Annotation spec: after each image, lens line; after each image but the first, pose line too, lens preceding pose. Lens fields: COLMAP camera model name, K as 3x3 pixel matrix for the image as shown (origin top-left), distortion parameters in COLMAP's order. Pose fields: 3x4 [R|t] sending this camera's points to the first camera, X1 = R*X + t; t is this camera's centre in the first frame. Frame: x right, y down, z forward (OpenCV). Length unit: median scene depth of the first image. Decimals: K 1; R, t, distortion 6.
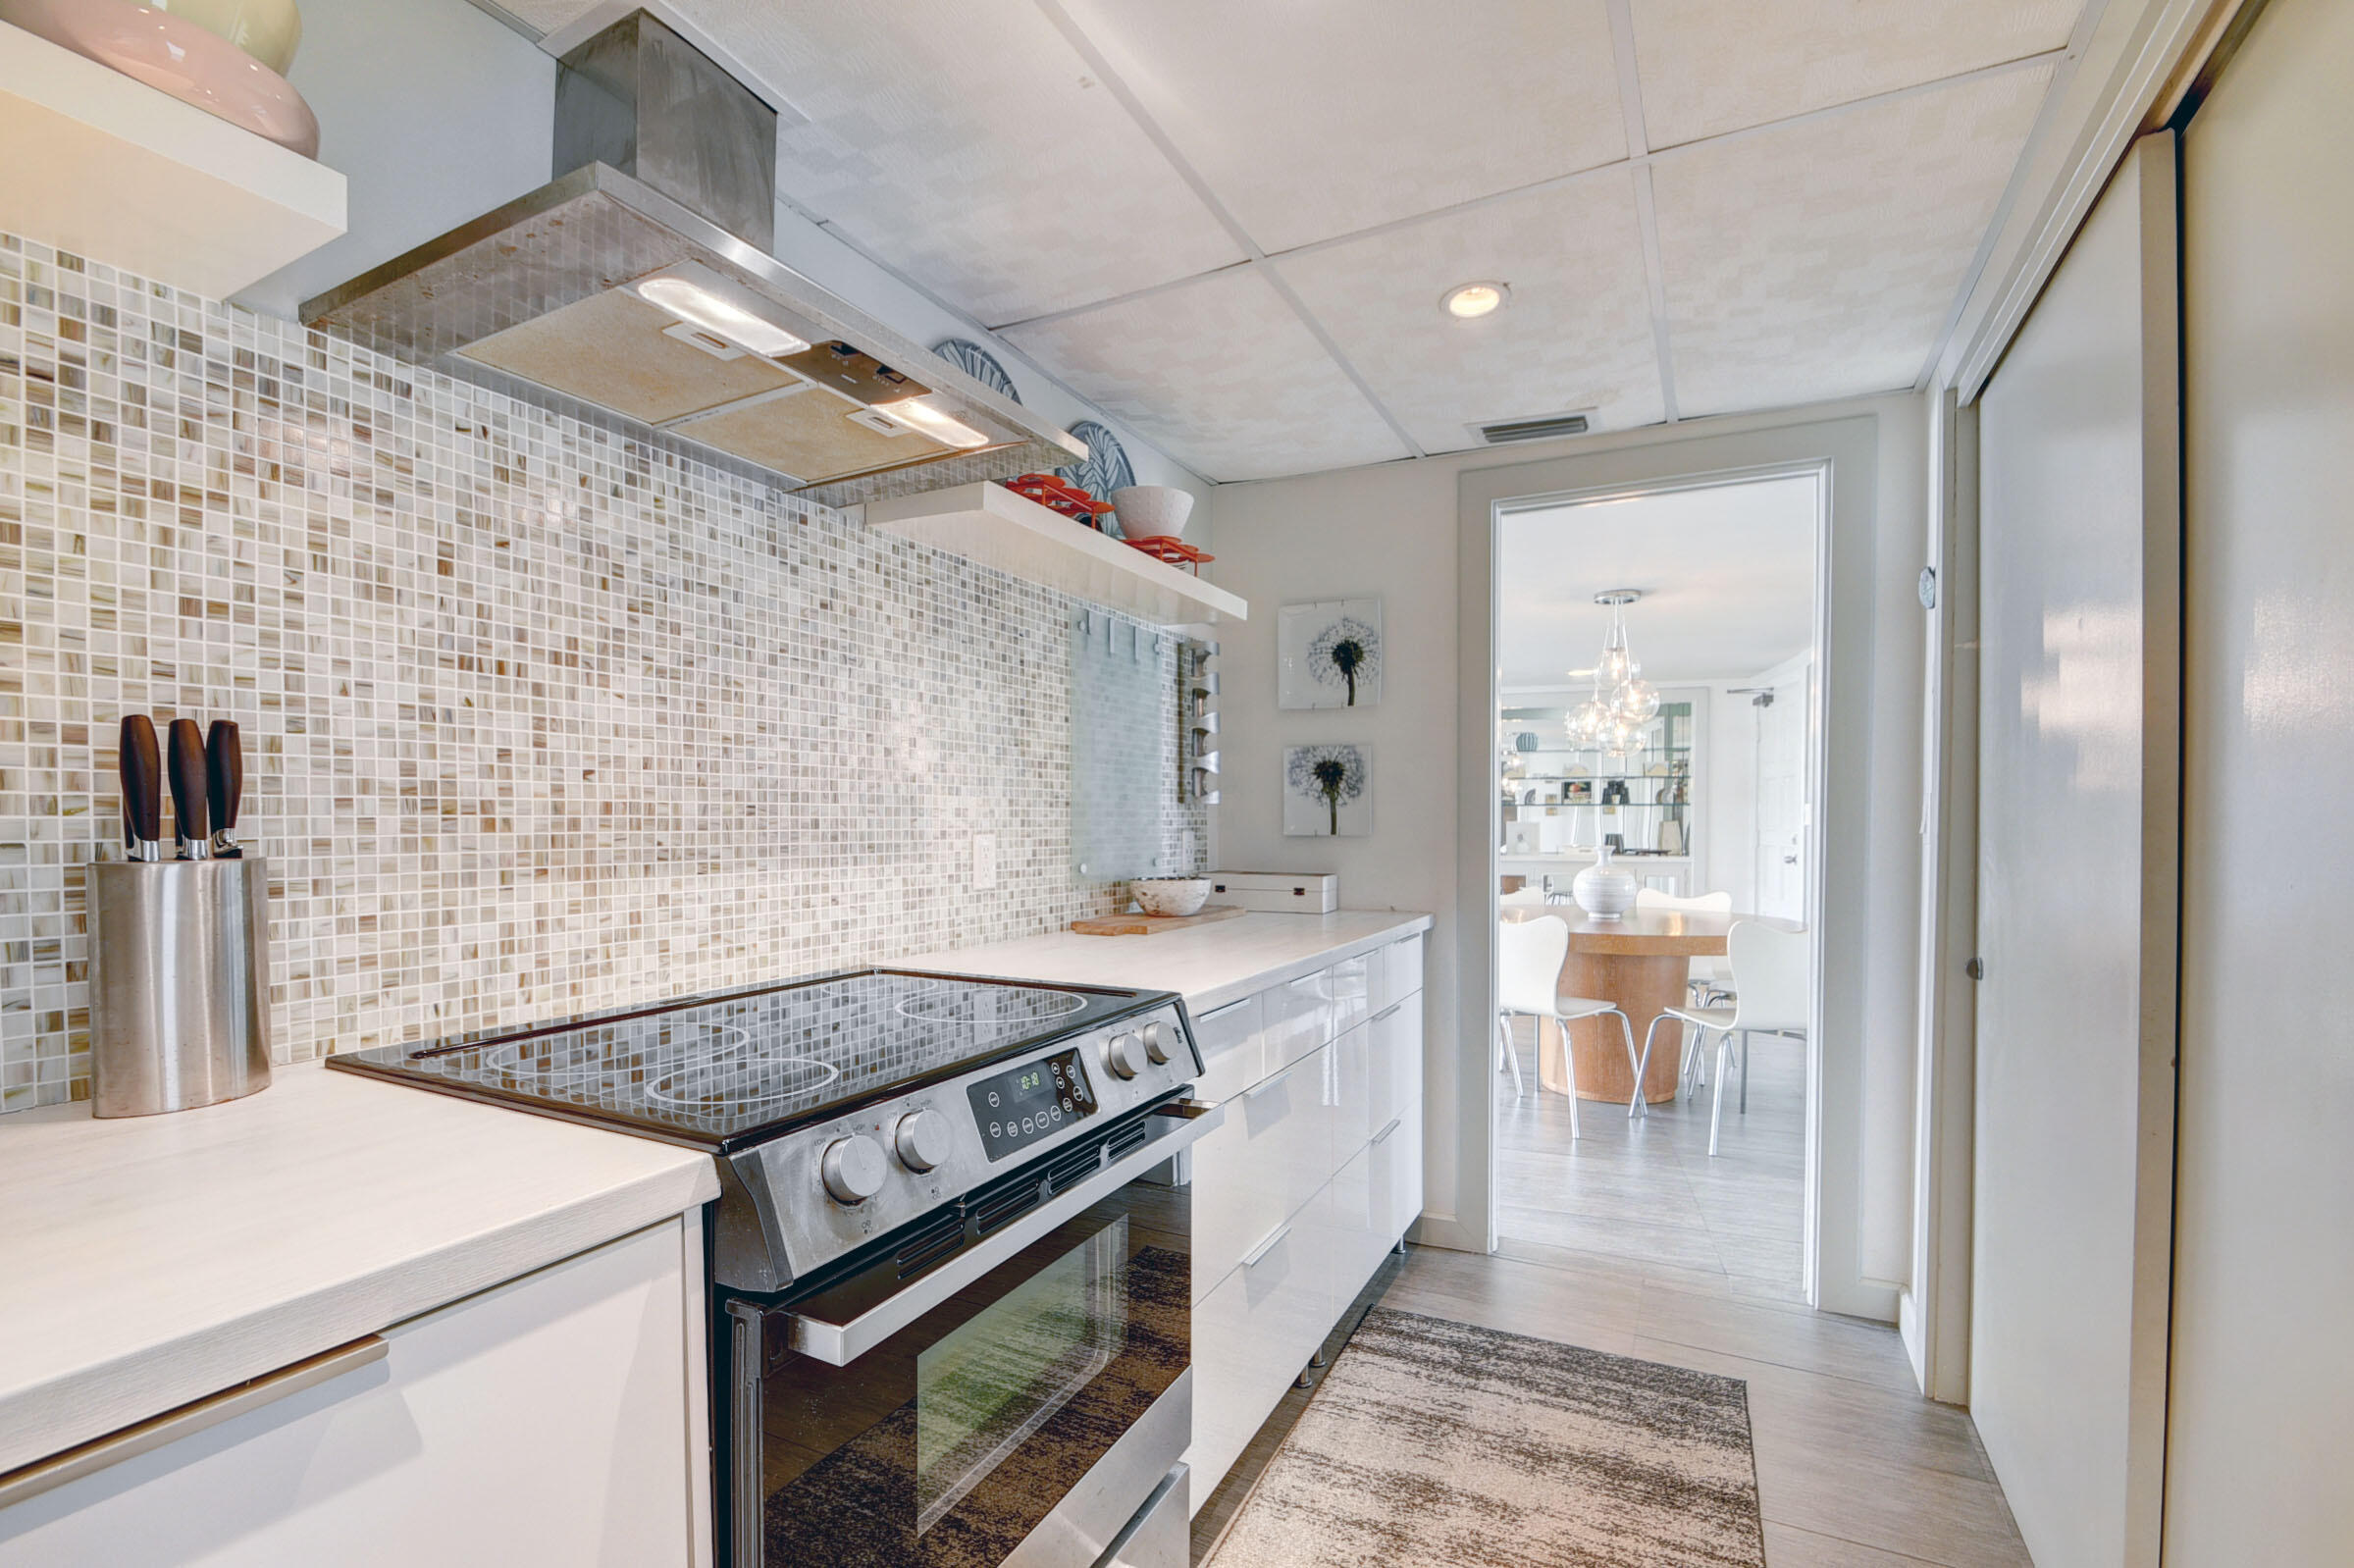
lens RADIAL K [[1039.5, 0, 1161.1], [0, 1039.5, 848.1], [0, 0, 1]] dist [0.021447, -0.020891]
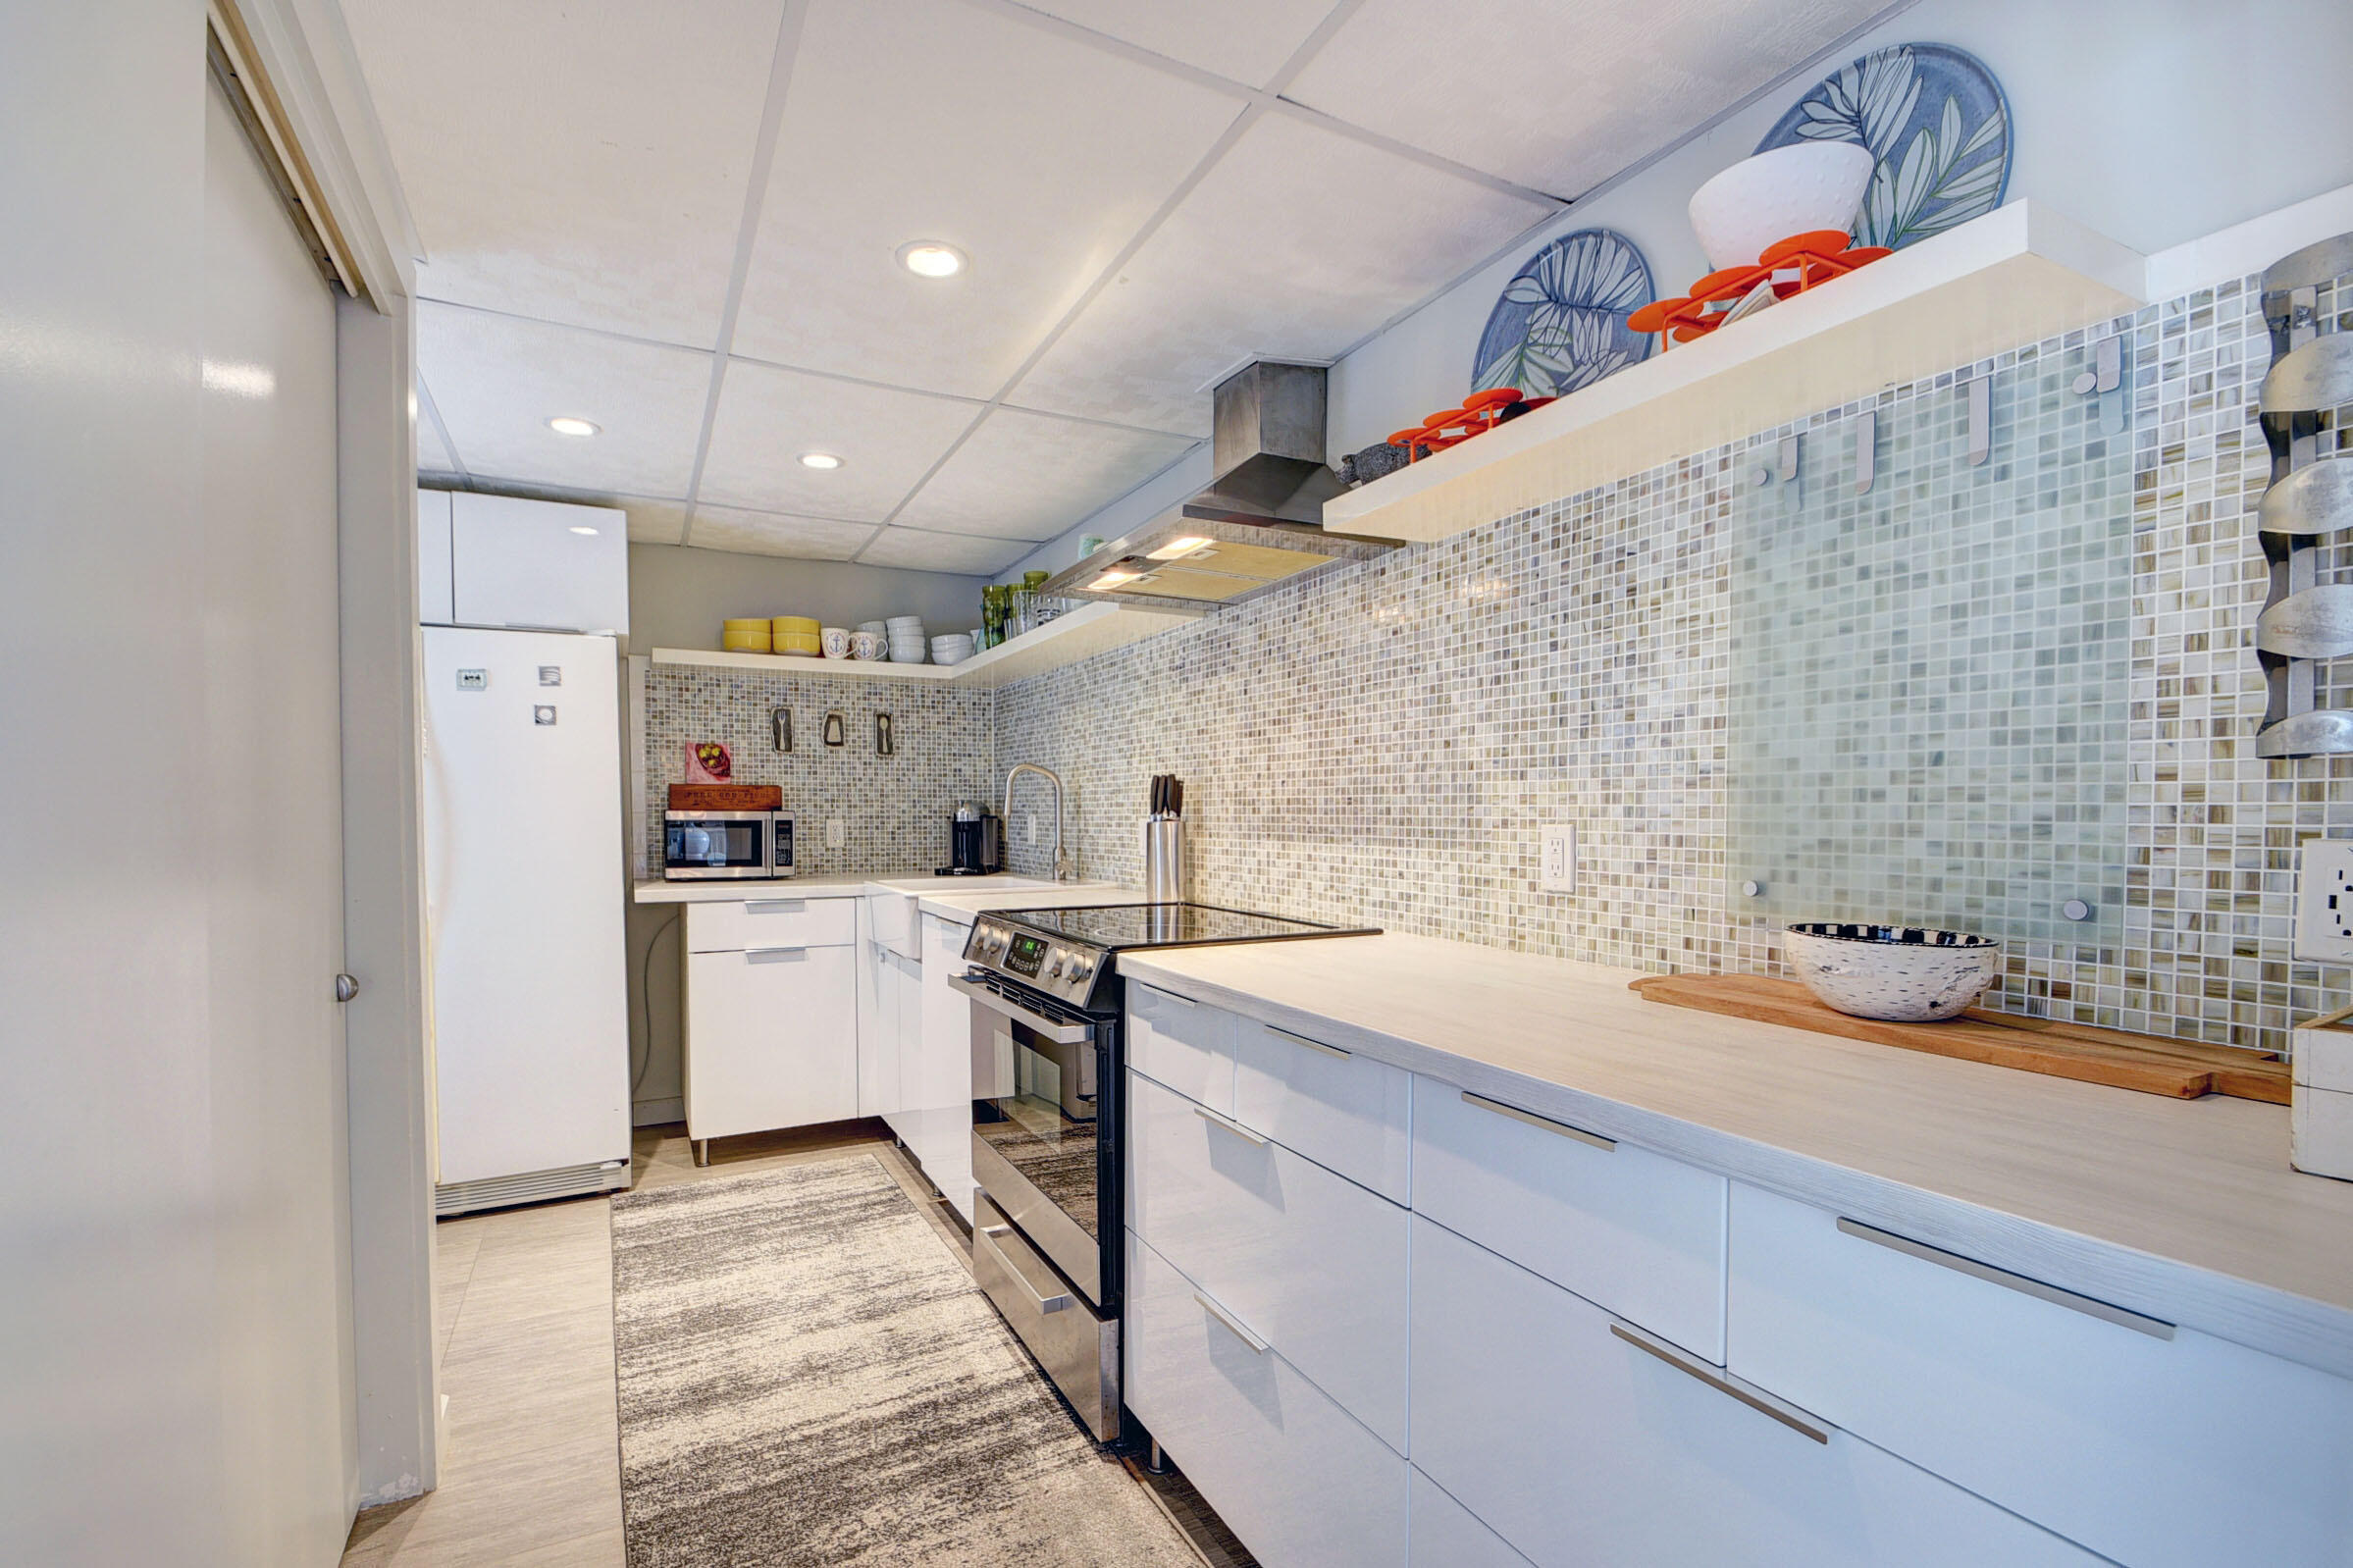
lens RADIAL K [[1039.0, 0, 1160.6], [0, 1039.0, 848.1], [0, 0, 1]] dist [0.021447, -0.020891]
pose [[-0.566248, 0.029235, -0.823716, 0.839685], [-0.023536, 0.998390, 0.051614, -0.036495], [0.823899, 0.048614, -0.564648, 1.464141]]
